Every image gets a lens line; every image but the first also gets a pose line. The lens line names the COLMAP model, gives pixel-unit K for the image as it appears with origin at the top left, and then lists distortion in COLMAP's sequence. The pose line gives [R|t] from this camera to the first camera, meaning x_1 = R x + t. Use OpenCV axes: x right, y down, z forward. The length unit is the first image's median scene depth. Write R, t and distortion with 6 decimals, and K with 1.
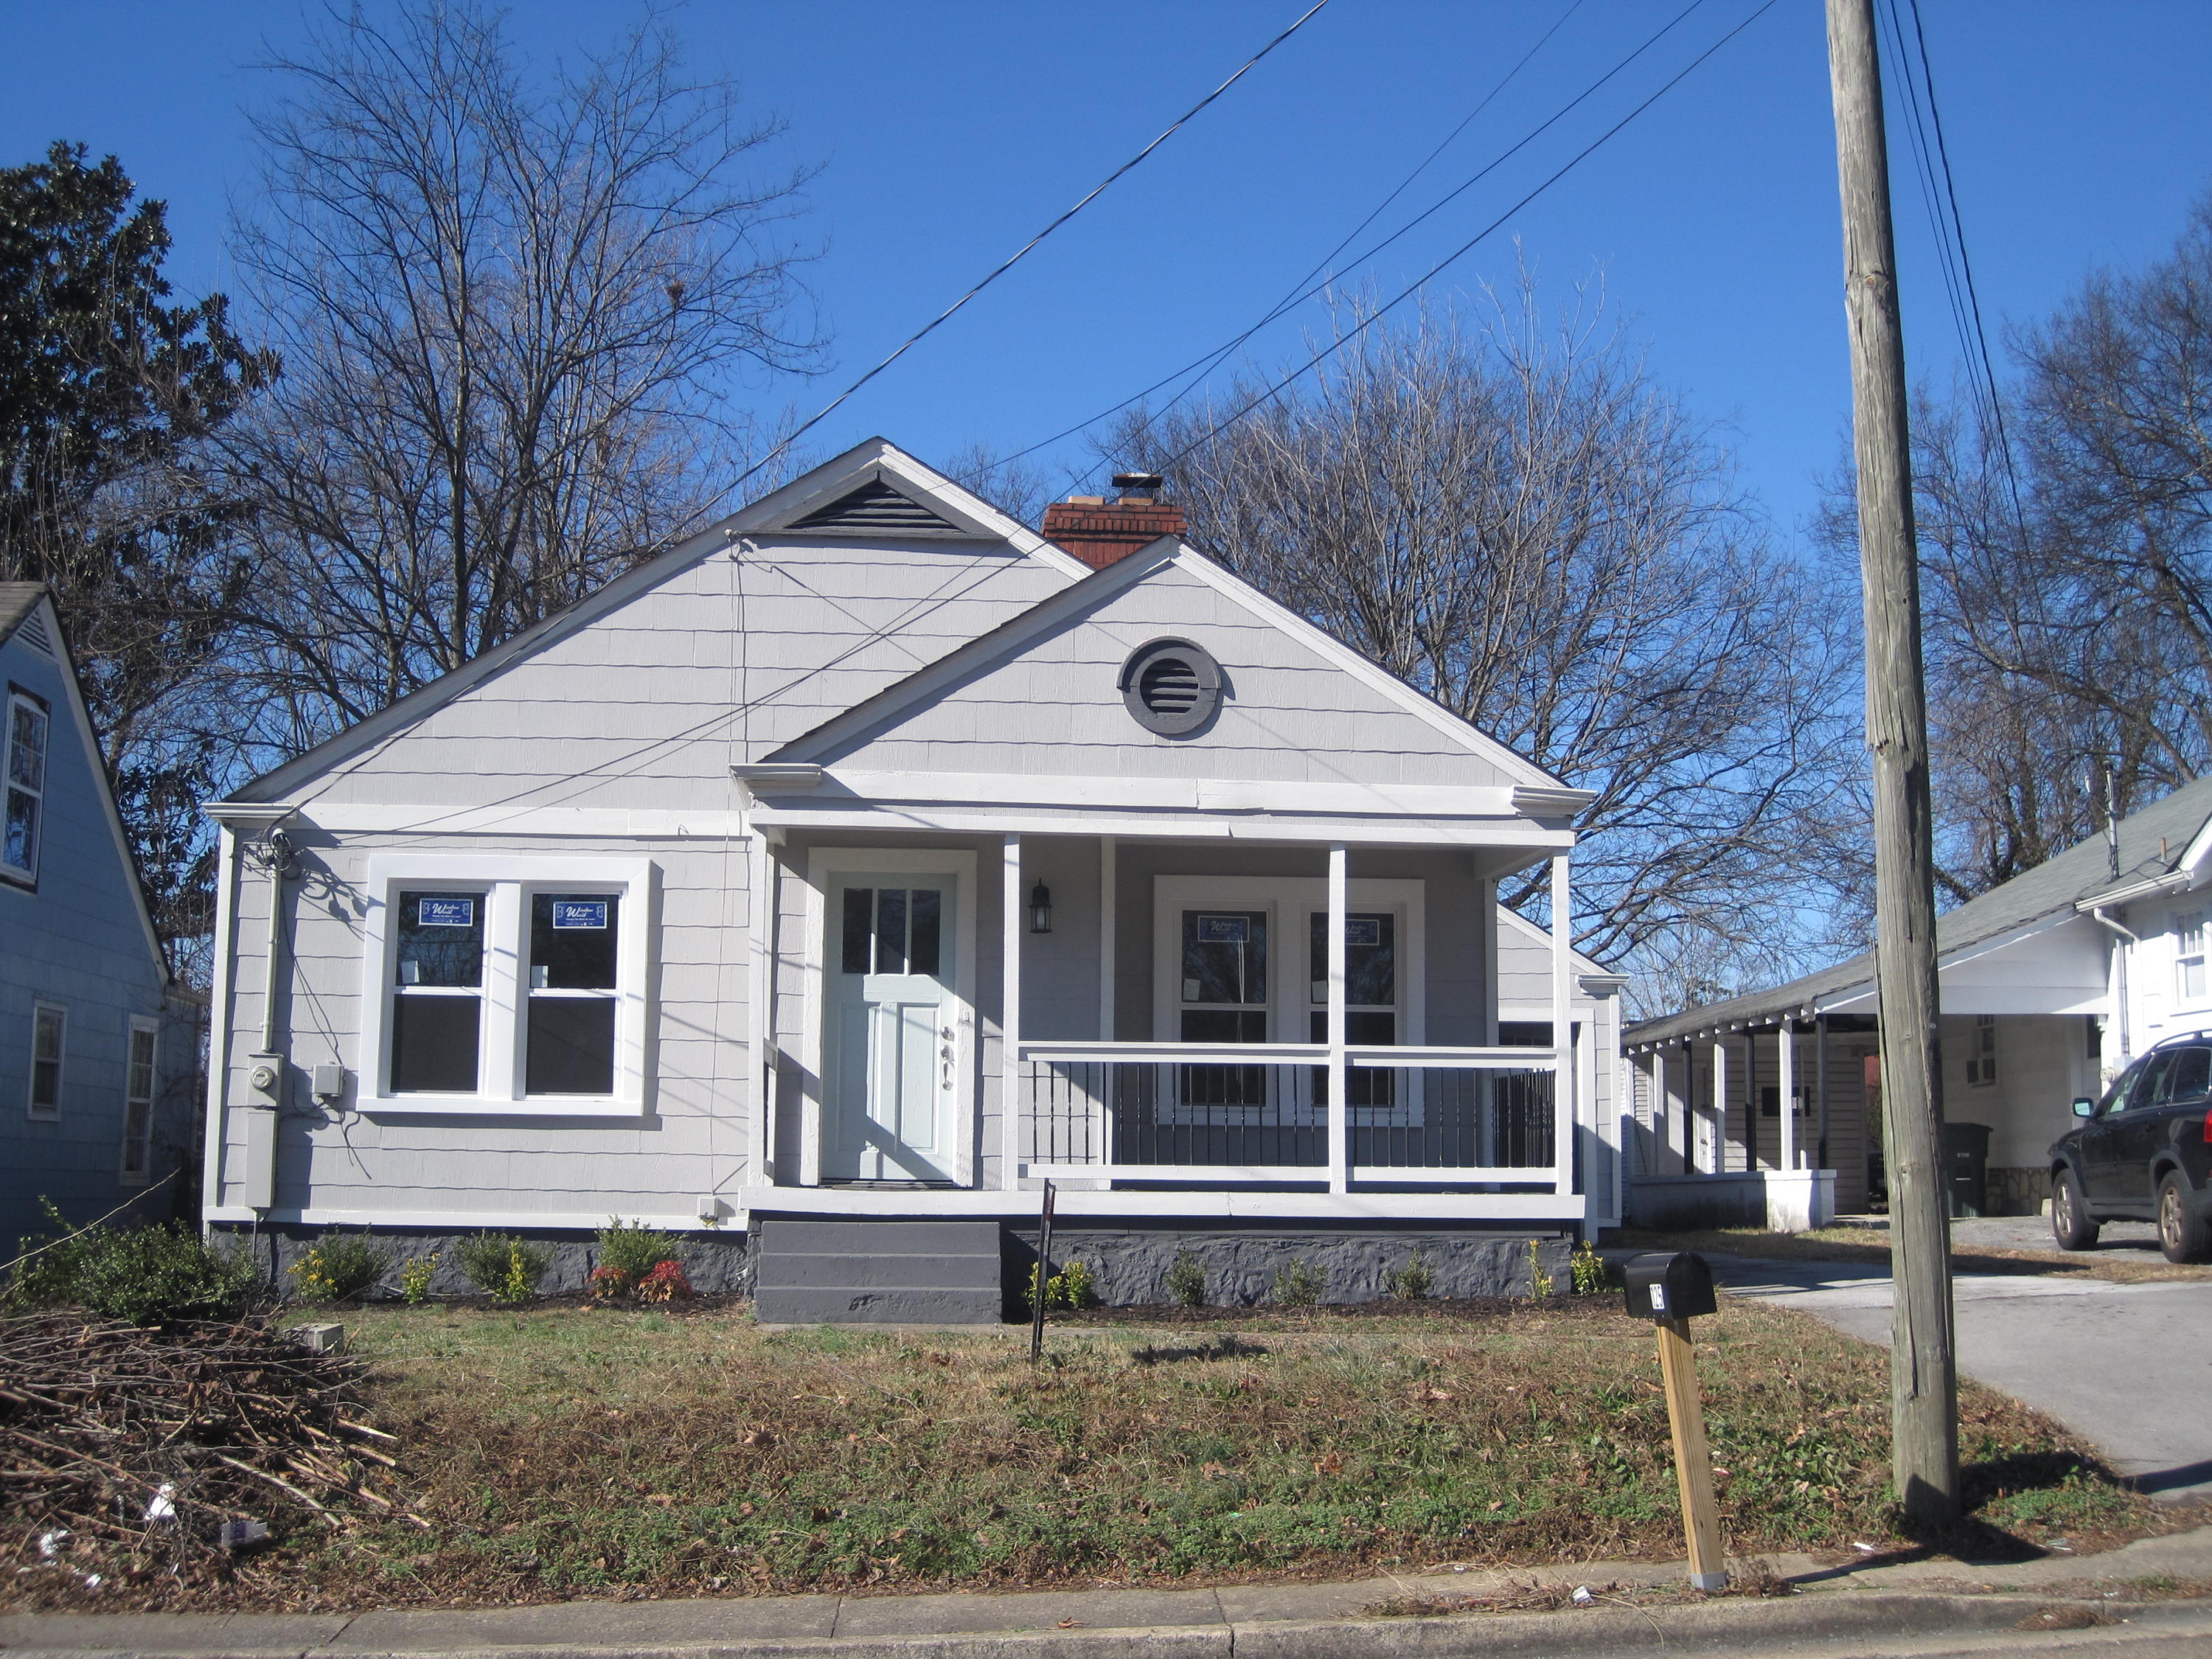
lens RADIAL K [[2646.4, 0, 1106.0], [0, 2646.4, 829.5], [0, 0, 1]] dist [-0.141735, 0.010642]
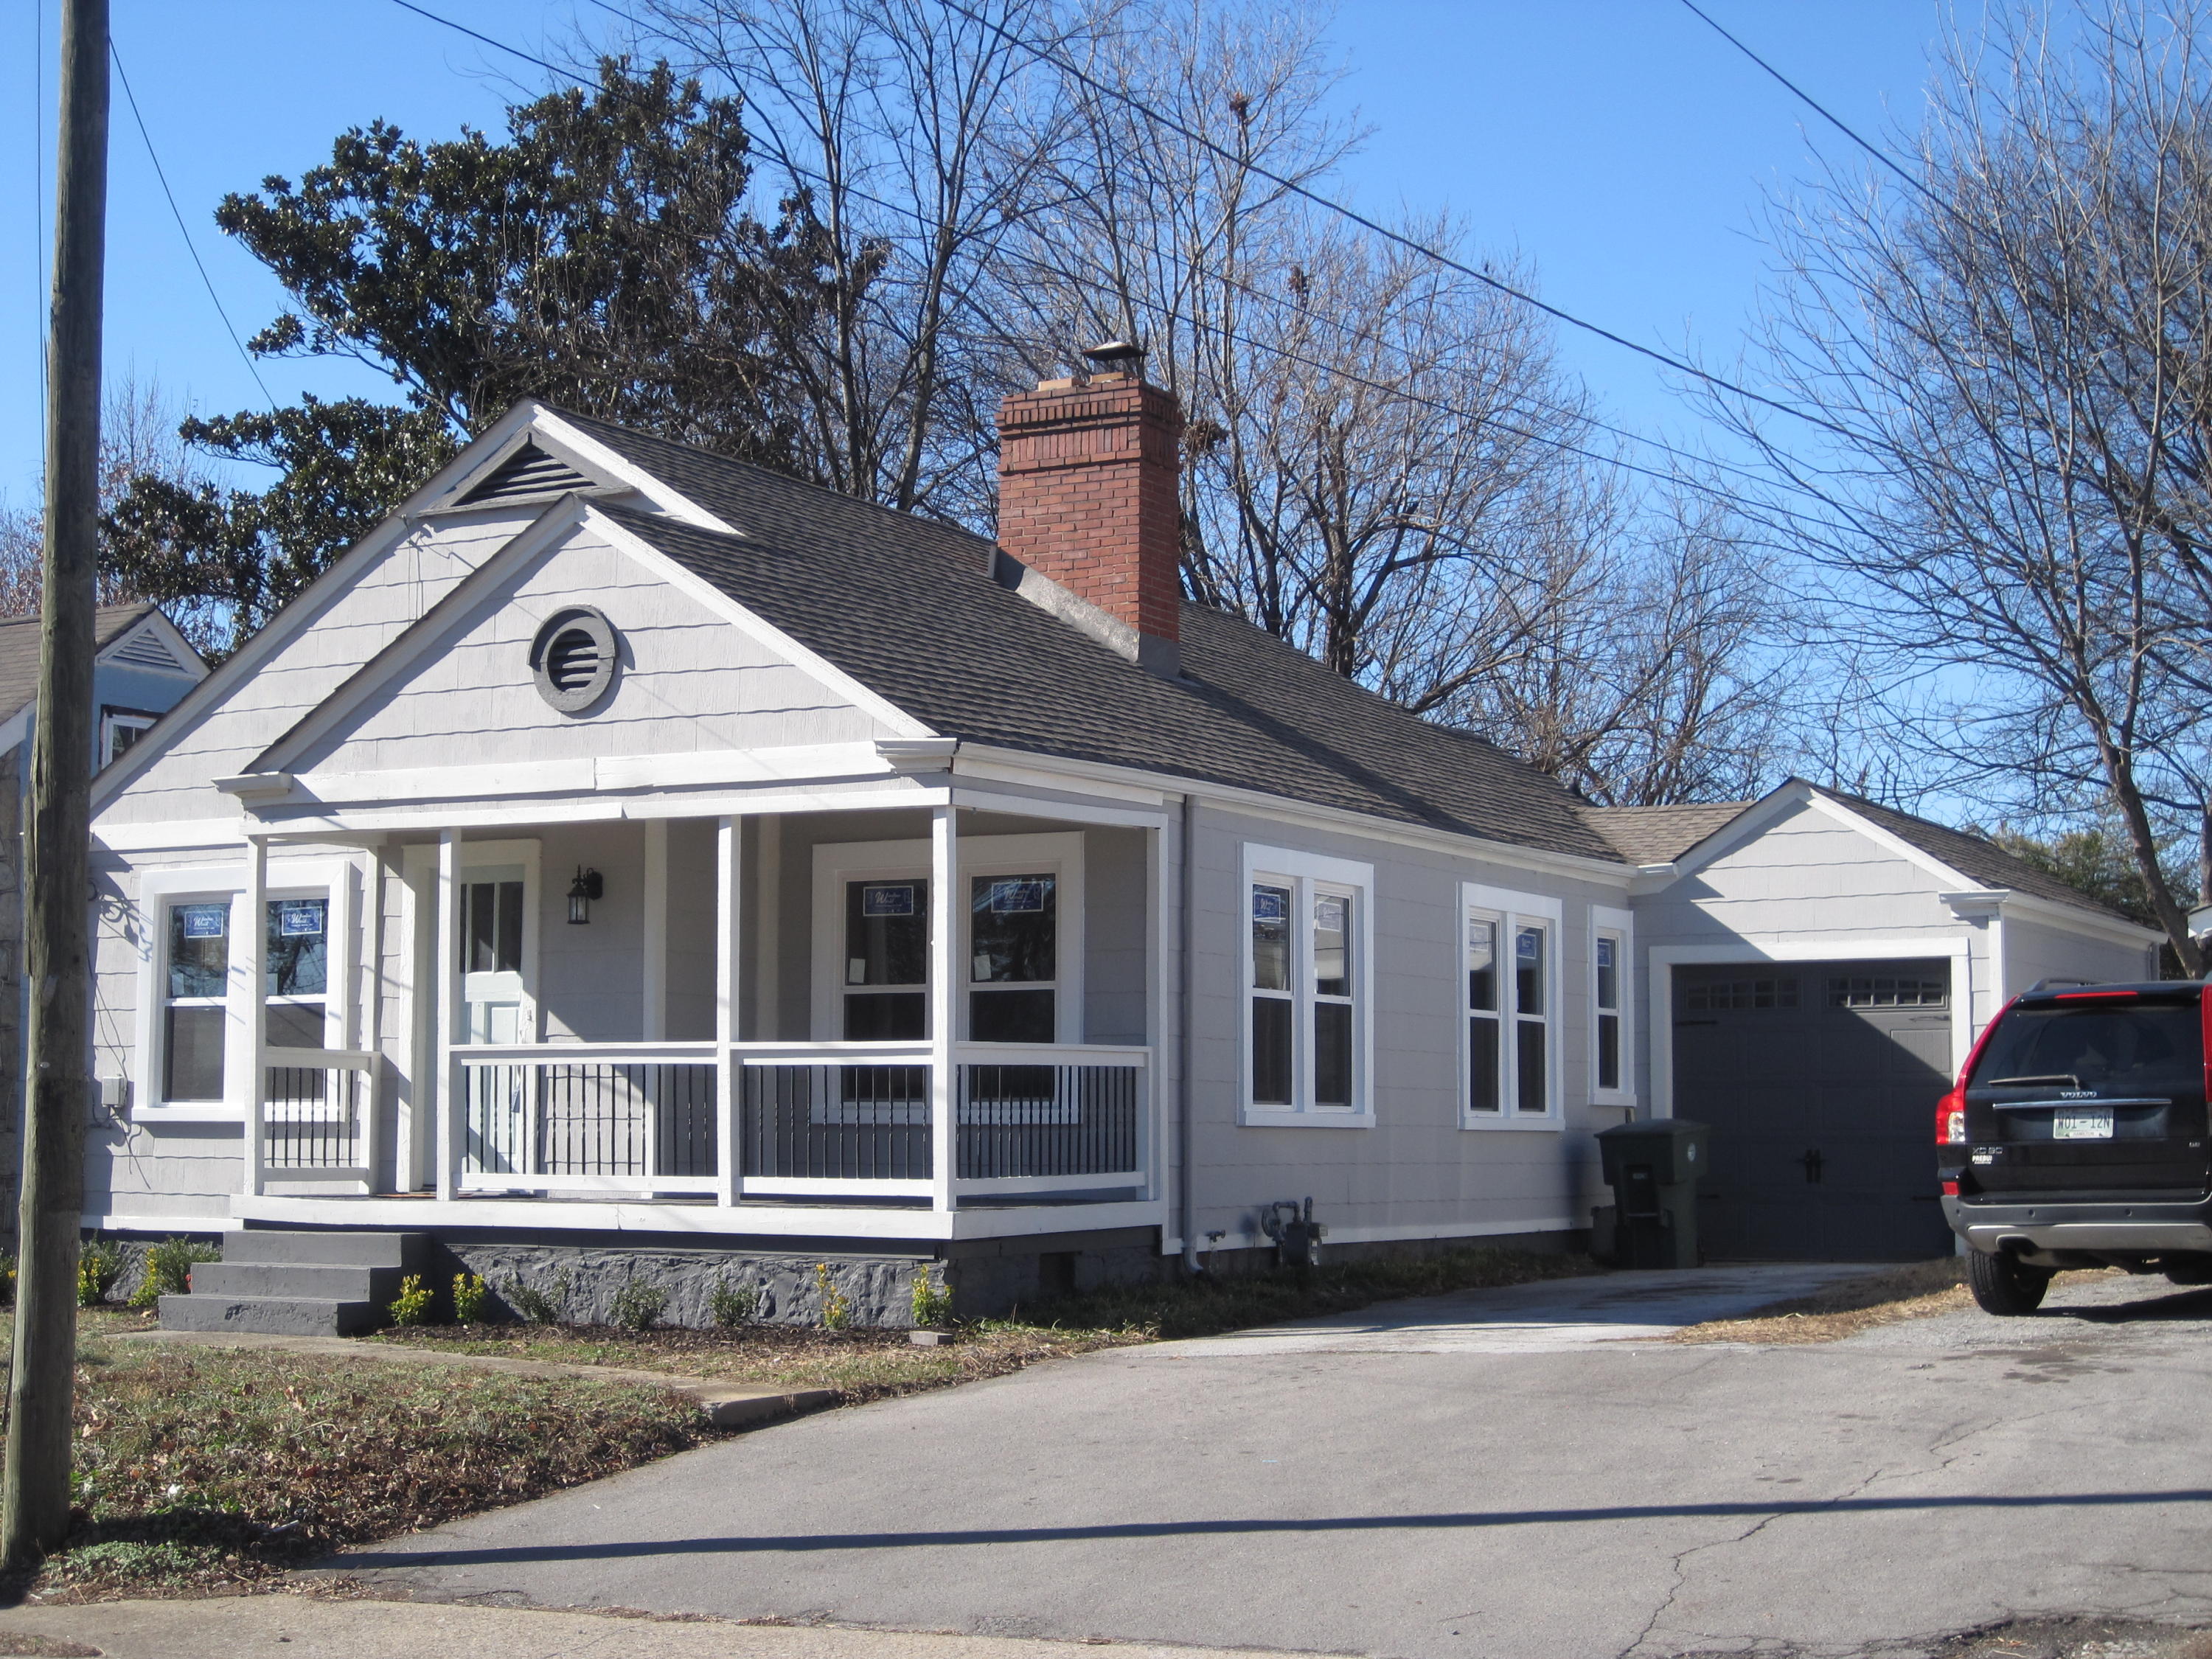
lens RADIAL K [[3539.6, 0, 1106.0], [0, 3539.6, 829.5], [0, 0, 1]] dist [-0.051118, -0.116367]
pose [[0.812671, -0.055180, -0.580104, 0.883671], [0.082158, 0.996412, 0.020316, -0.004549], [0.576902, -0.064170, 0.814289, 0.094479]]
